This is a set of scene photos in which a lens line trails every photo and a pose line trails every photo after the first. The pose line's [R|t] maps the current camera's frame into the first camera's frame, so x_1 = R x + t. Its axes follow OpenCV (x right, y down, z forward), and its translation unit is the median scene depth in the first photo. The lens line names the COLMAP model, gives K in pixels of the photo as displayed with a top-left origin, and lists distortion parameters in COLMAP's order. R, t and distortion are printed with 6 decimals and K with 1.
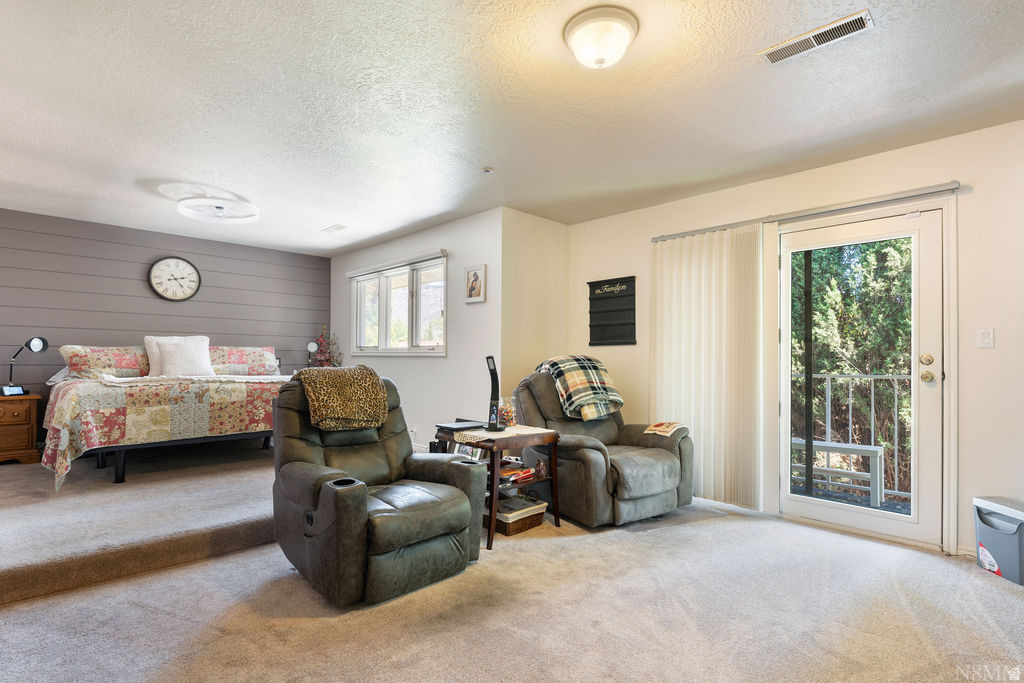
lens RADIAL K [[507.3, 0, 511.6], [0, 507.3, 357.1], [0, 0, 1]] dist [-0.000645, -0.000237]
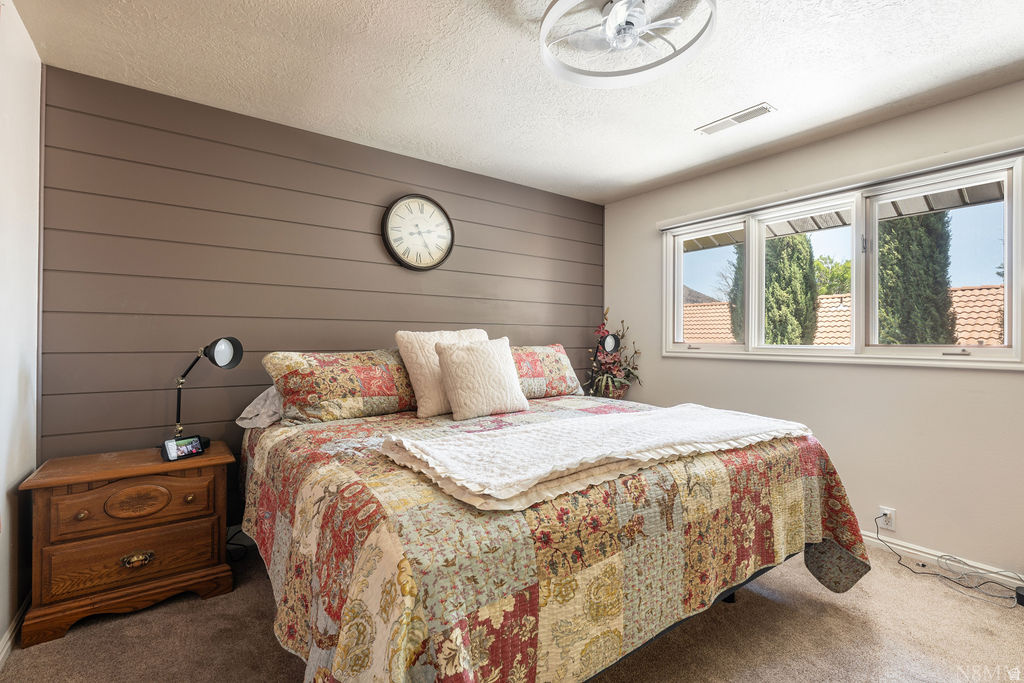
lens RADIAL K [[463.8, 0, 512.0], [0, 463.8, 341.5], [0, 0, 1]] dist [-0.000934, 0.000034]
pose [[0.990813, -0.003690, -0.135186, -0.585437], [0.004878, 0.999952, 0.008463, -0.037246], [0.135148, -0.009044, 0.990784, 0.577330]]
